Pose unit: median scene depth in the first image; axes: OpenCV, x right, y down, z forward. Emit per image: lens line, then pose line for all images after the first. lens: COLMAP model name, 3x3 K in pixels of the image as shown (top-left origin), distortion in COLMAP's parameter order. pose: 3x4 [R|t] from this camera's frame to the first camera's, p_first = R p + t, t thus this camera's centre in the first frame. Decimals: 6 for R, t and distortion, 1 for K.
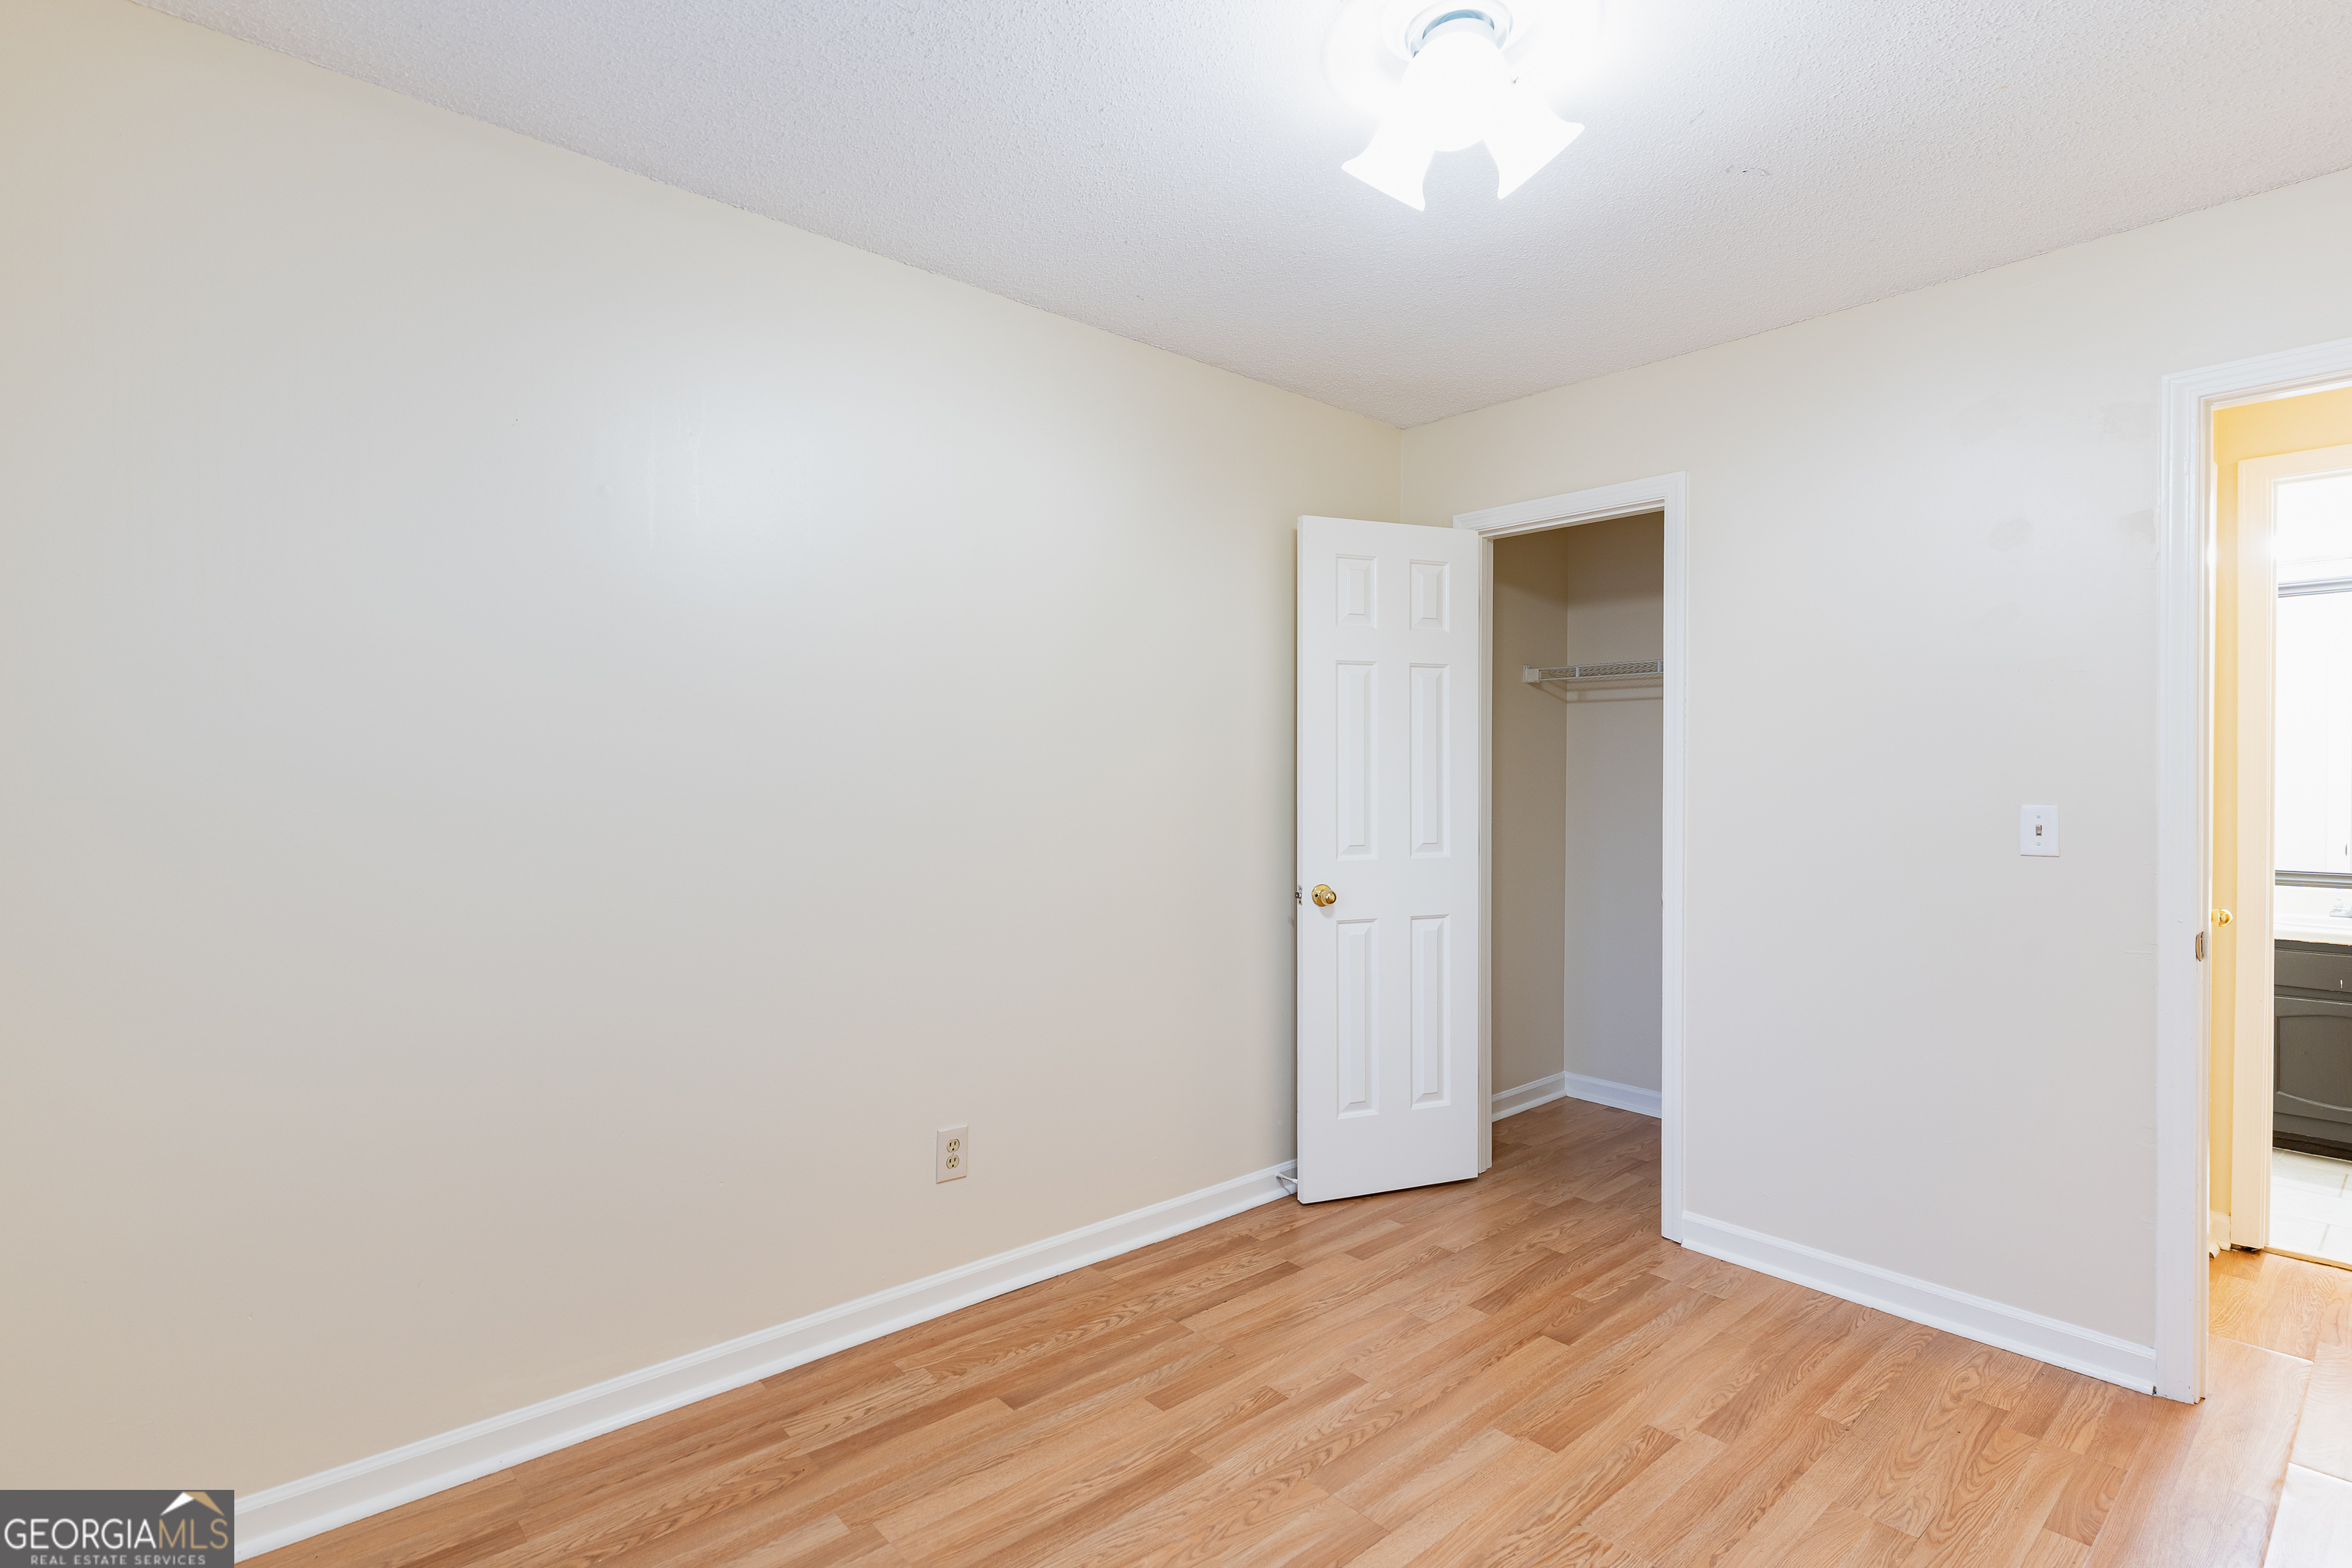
lens RADIAL K [[1113.9, 0, 1176.0], [0, 1113.9, 784.0], [0, 0, 1]] dist [0.001636, 0.000722]
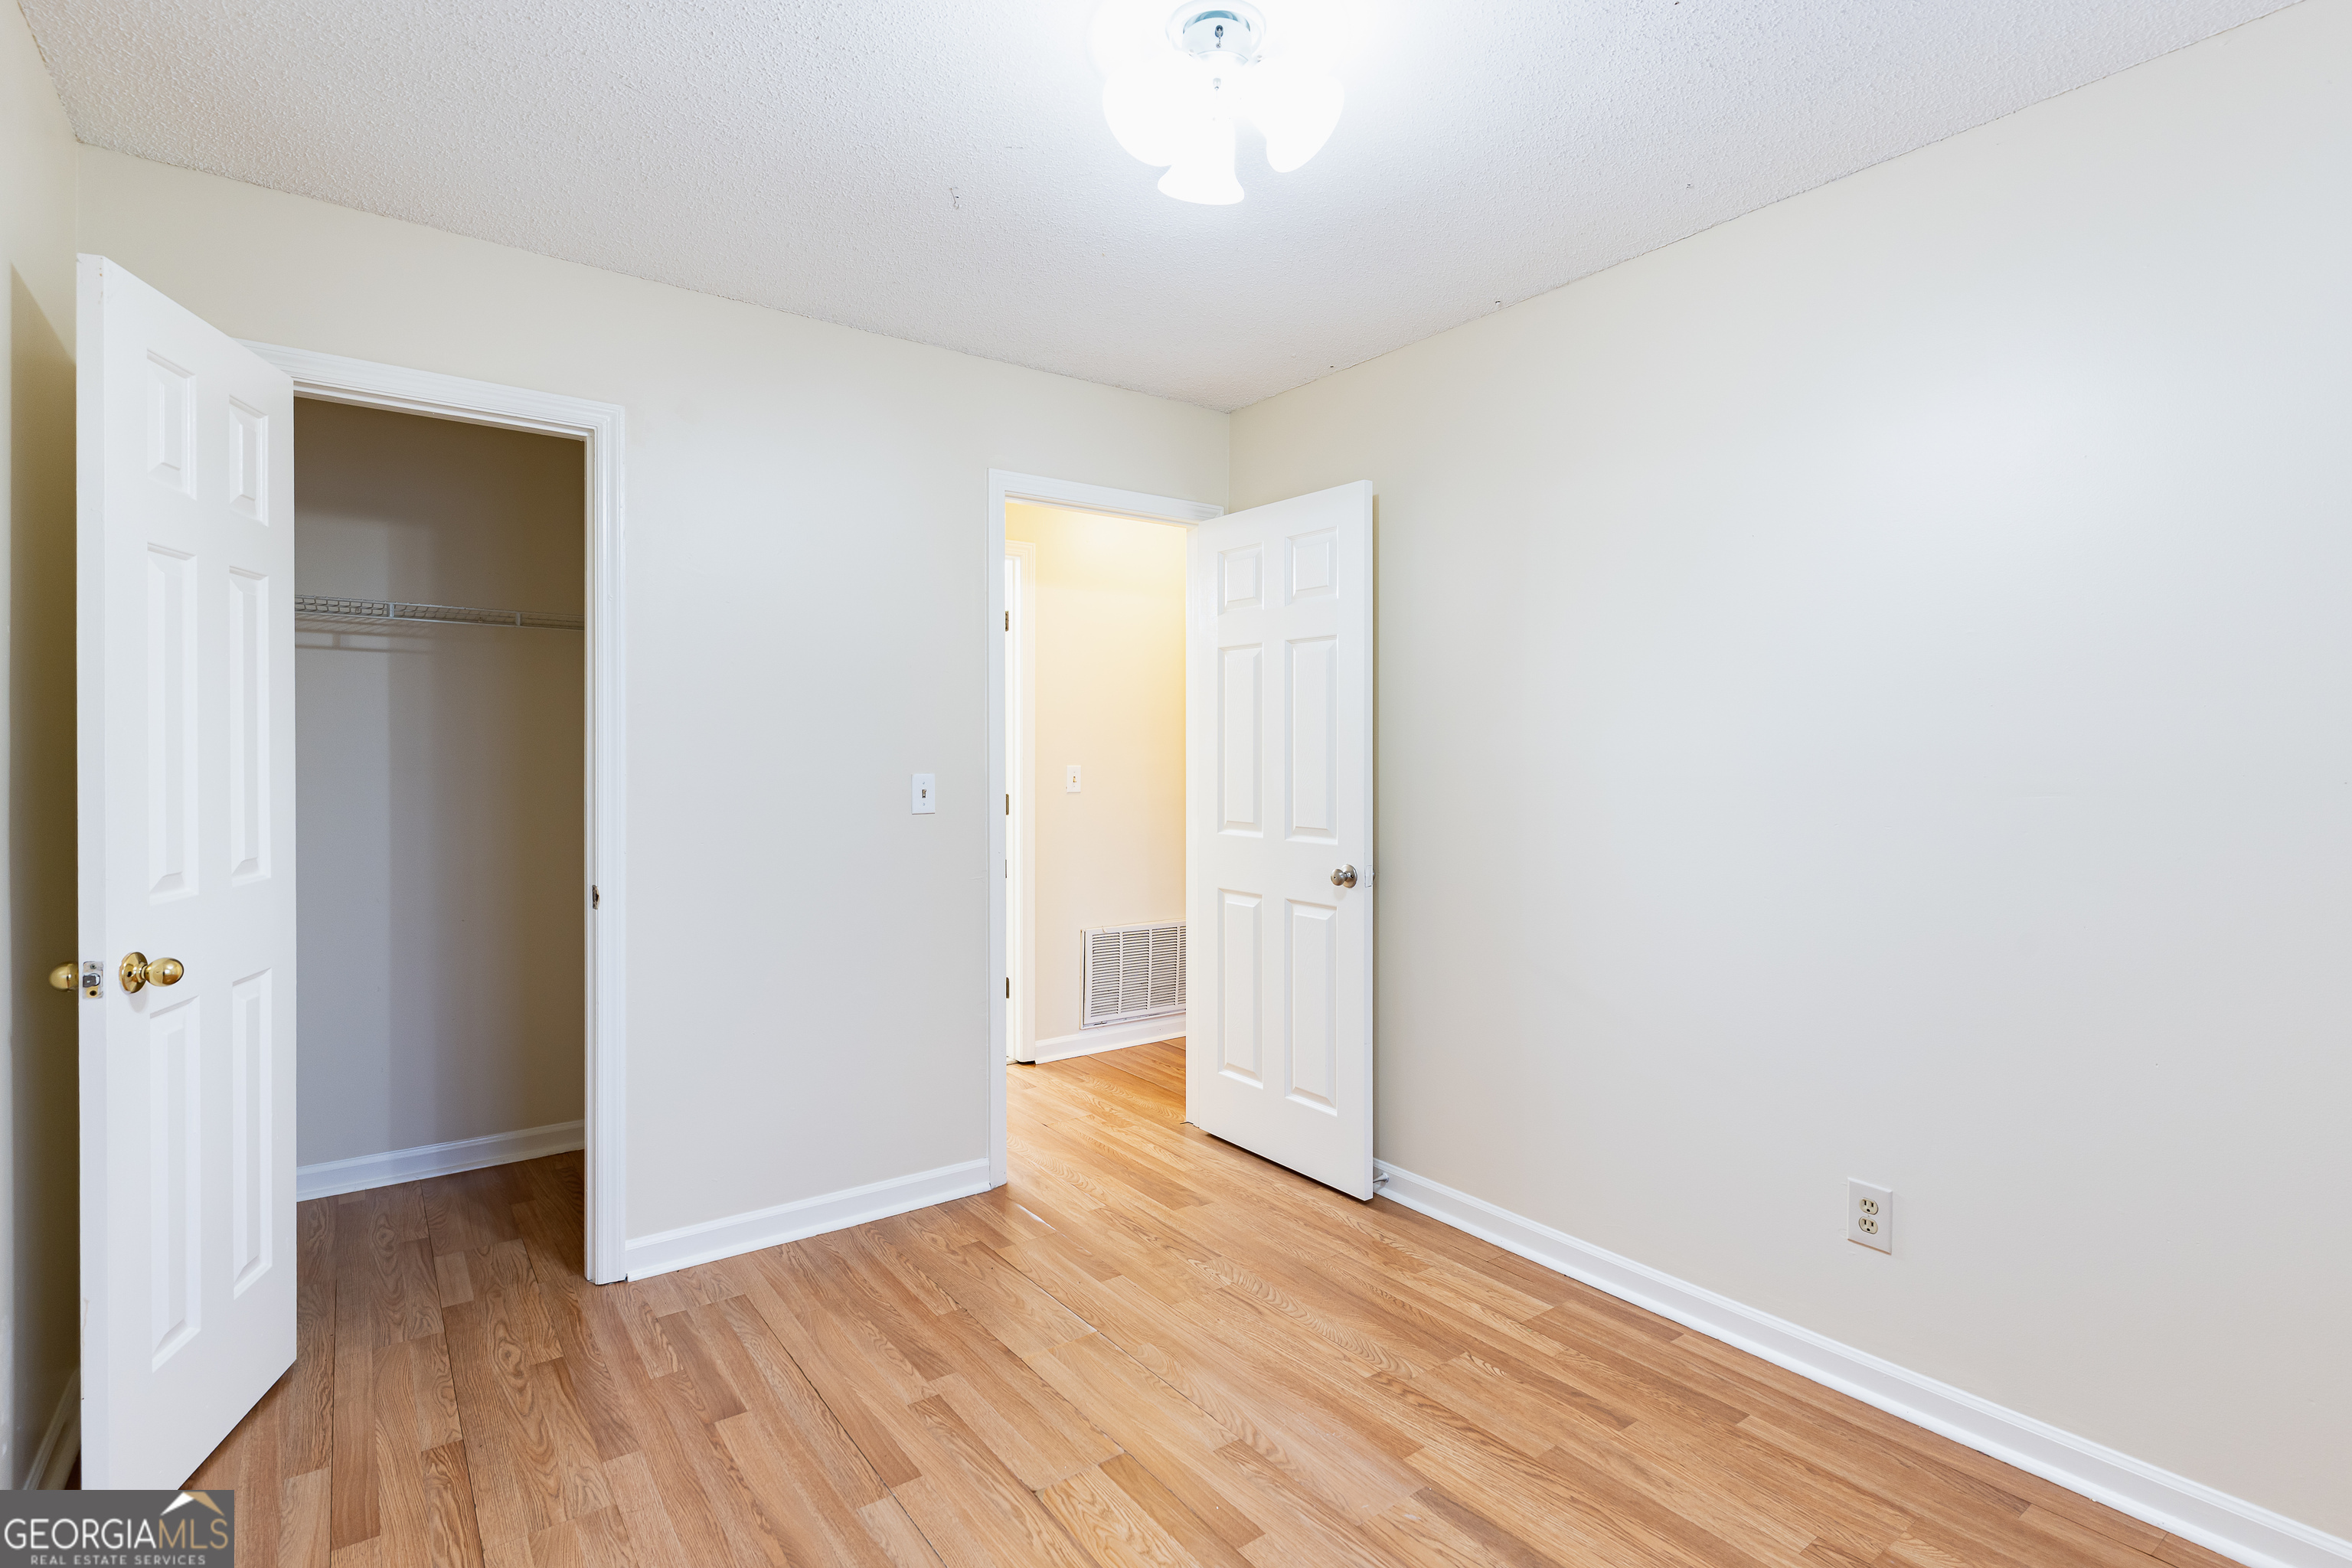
lens RADIAL K [[1150.0, 0, 1170.9], [0, 1150.0, 746.8], [0, 0, 1]] dist [0.042312, -0.000430]
pose [[0.101387, 0.001465, 0.994846, -0.476957], [-0.000426, 0.999999, -0.001429, -0.009897], [-0.994847, -0.000278, 0.101388, 0.531824]]
